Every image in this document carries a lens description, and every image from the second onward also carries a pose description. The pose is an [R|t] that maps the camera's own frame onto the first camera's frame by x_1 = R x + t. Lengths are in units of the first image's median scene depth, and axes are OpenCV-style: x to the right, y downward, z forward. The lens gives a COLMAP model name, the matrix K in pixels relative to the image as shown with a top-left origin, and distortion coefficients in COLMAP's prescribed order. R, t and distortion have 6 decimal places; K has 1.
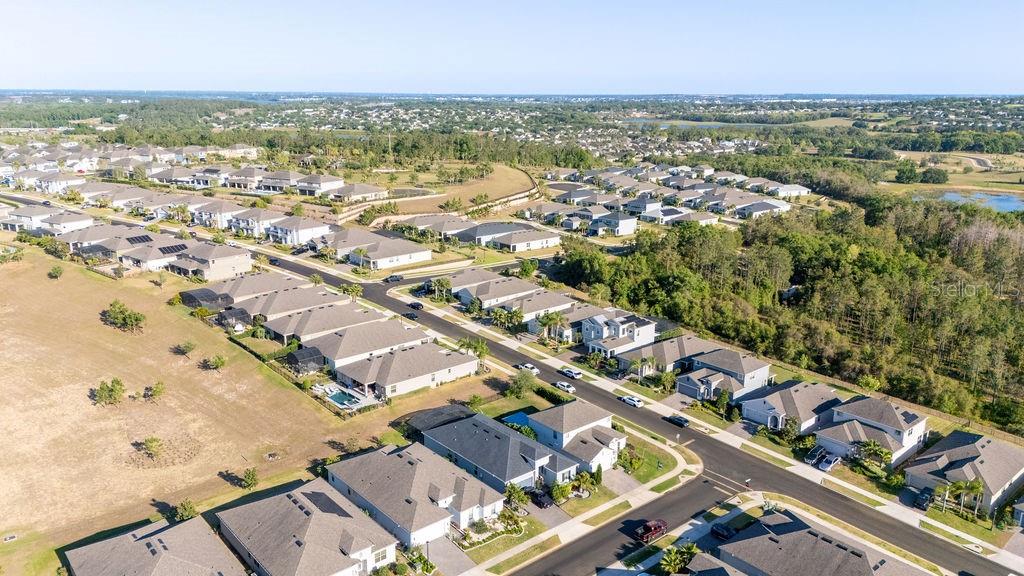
lens RADIAL K [[760.2, 0, 512.0], [0, 760.2, 288.0], [0, 0, 1]] dist [0.094943, -0.123784]
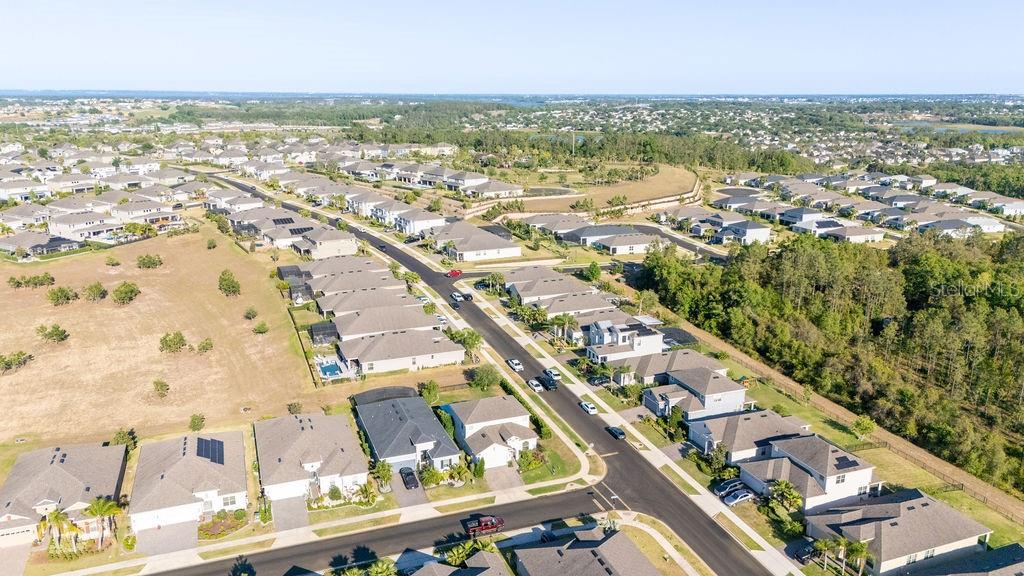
lens RADIAL K [[760.2, 0, 512.0], [0, 760.2, 288.0], [0, 0, 1]] dist [0.094943, -0.123784]
pose [[0.940444, 0.083373, -0.329566, 0.282167], [-0.083930, 0.996392, 0.012564, -0.007256], [0.329424, 0.015844, 0.944049, 0.027080]]
